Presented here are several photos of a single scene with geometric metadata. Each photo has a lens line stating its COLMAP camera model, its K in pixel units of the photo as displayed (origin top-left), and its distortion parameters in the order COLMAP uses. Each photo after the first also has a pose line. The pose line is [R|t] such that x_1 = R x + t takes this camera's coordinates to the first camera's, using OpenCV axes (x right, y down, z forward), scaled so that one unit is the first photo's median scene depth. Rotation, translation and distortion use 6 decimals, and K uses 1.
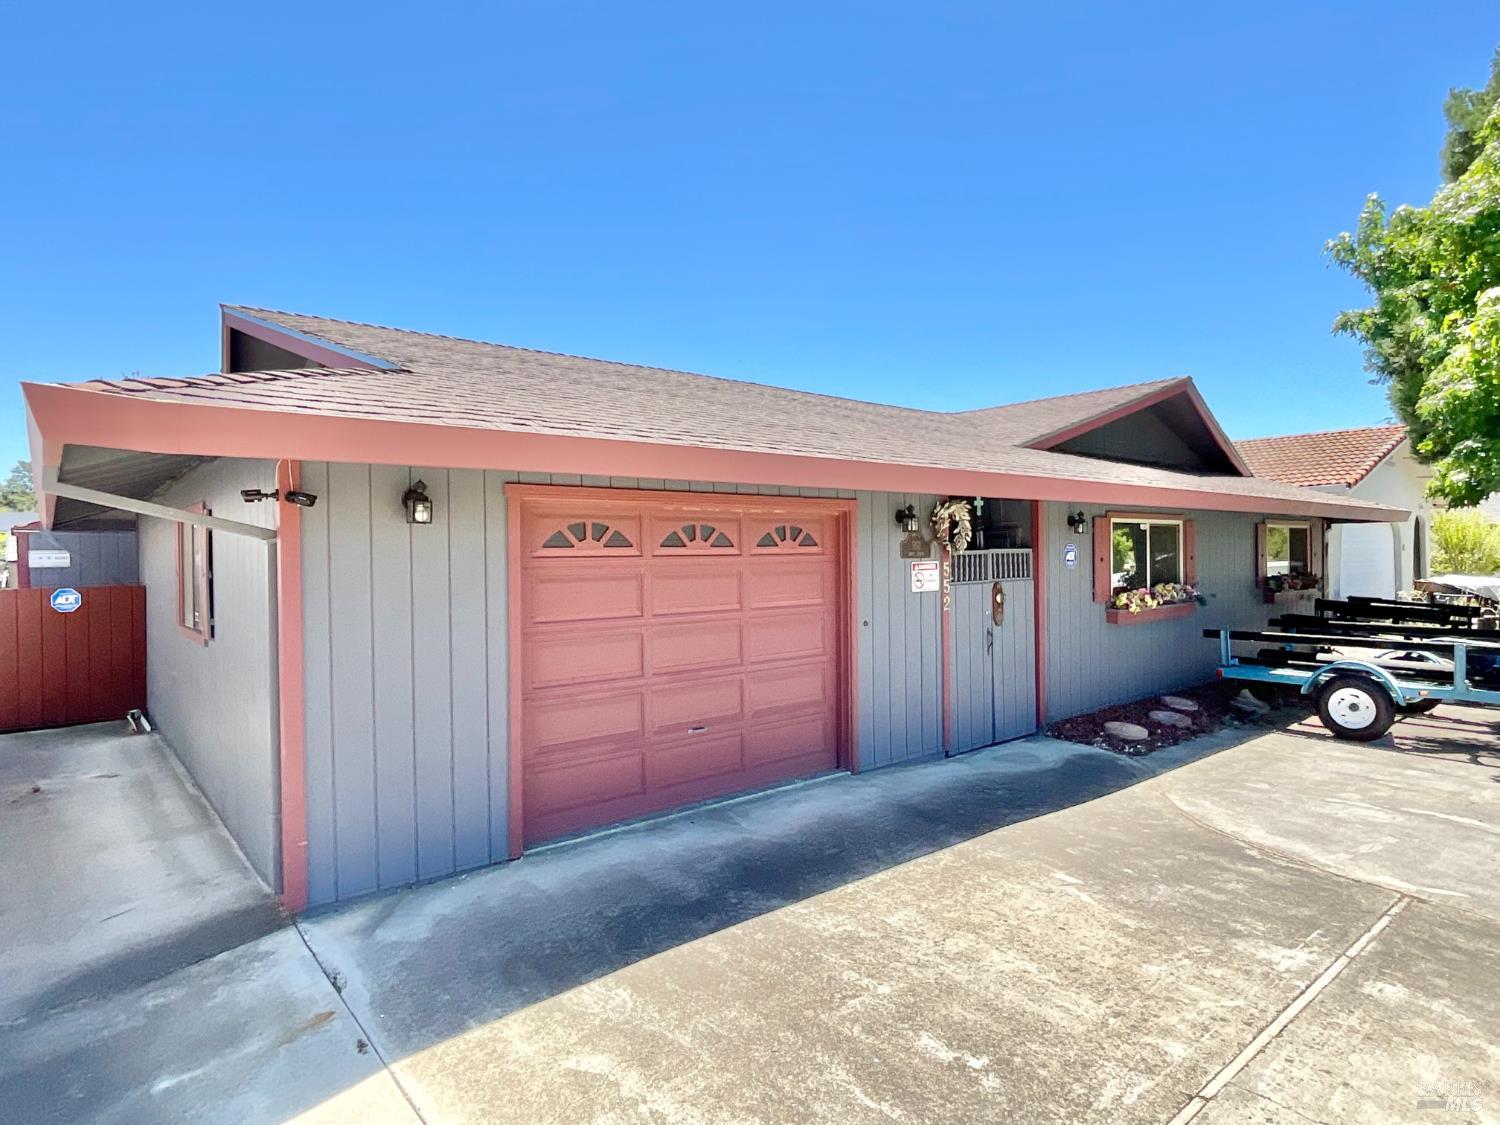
lens RADIAL K [[831.8, 0, 748.0], [0, 831.8, 562.7], [0, 0, 1]] dist [0.001669, 0.000172]
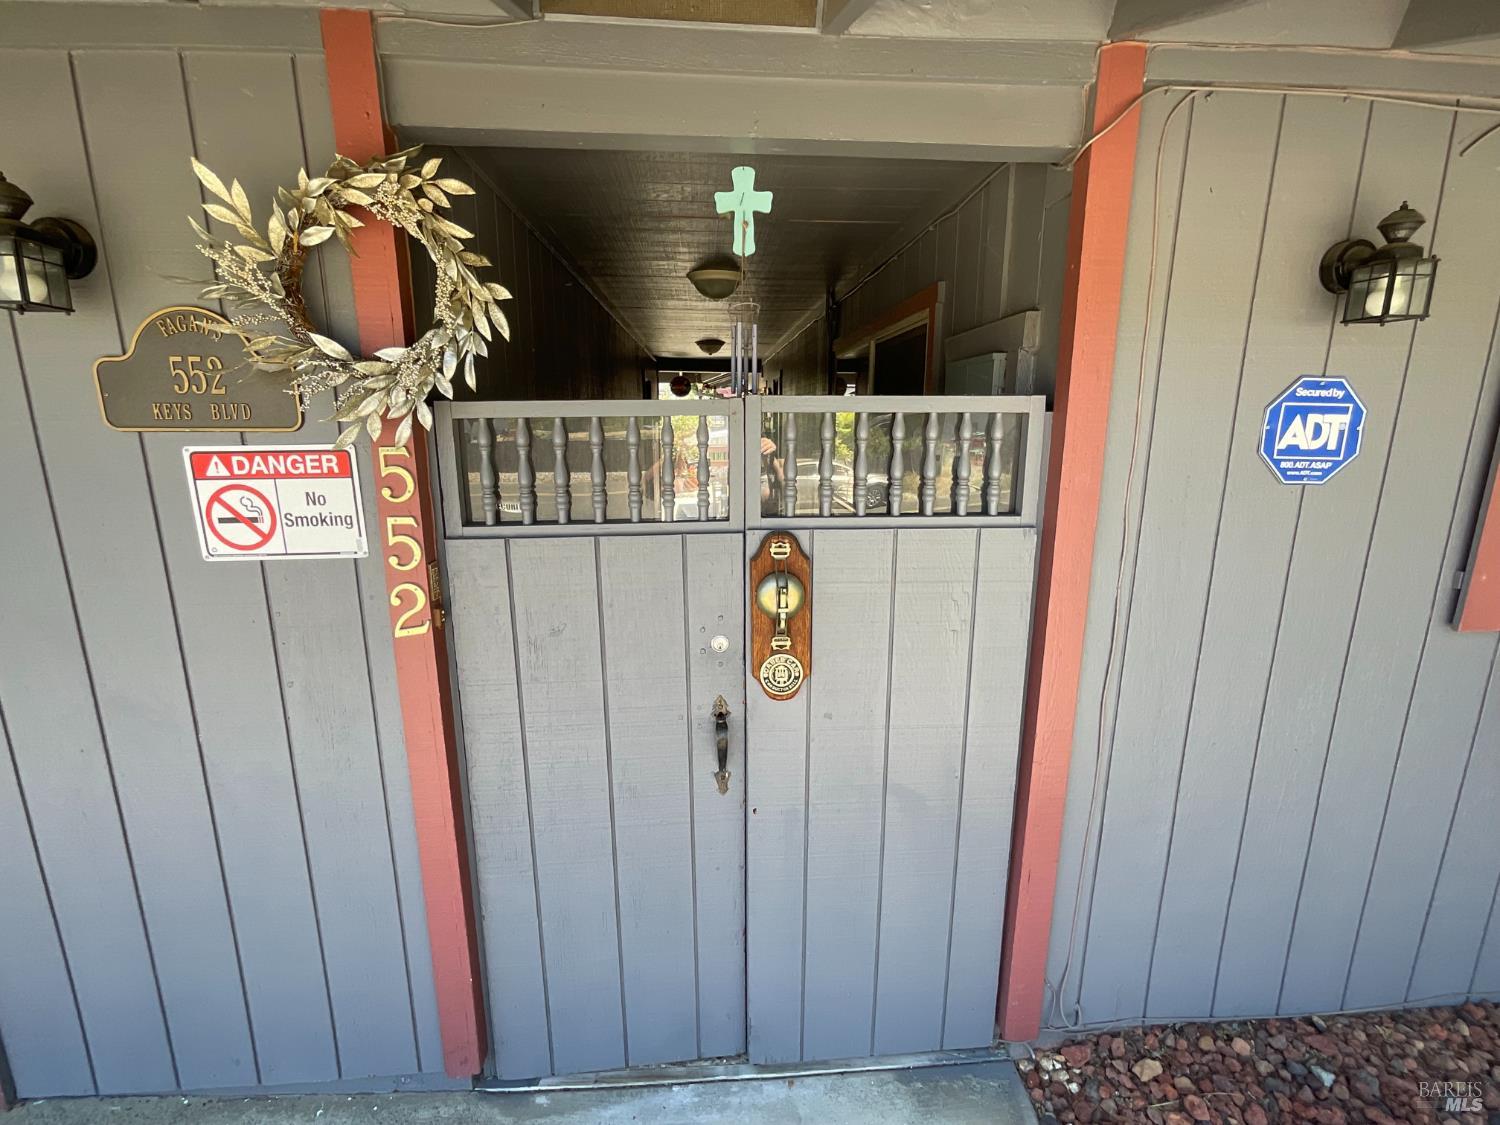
lens RADIAL K [[645.5, 0, 751.7], [0, 645.5, 575.8], [0, 0, 1]] dist [-0.018576, -0.000136]
pose [[0.809775, 0.135484, -0.570884, 0.436099], [-0.012750, 0.976809, 0.213734, -0.005524], [0.586602, -0.165798, 0.792722, 0.905540]]
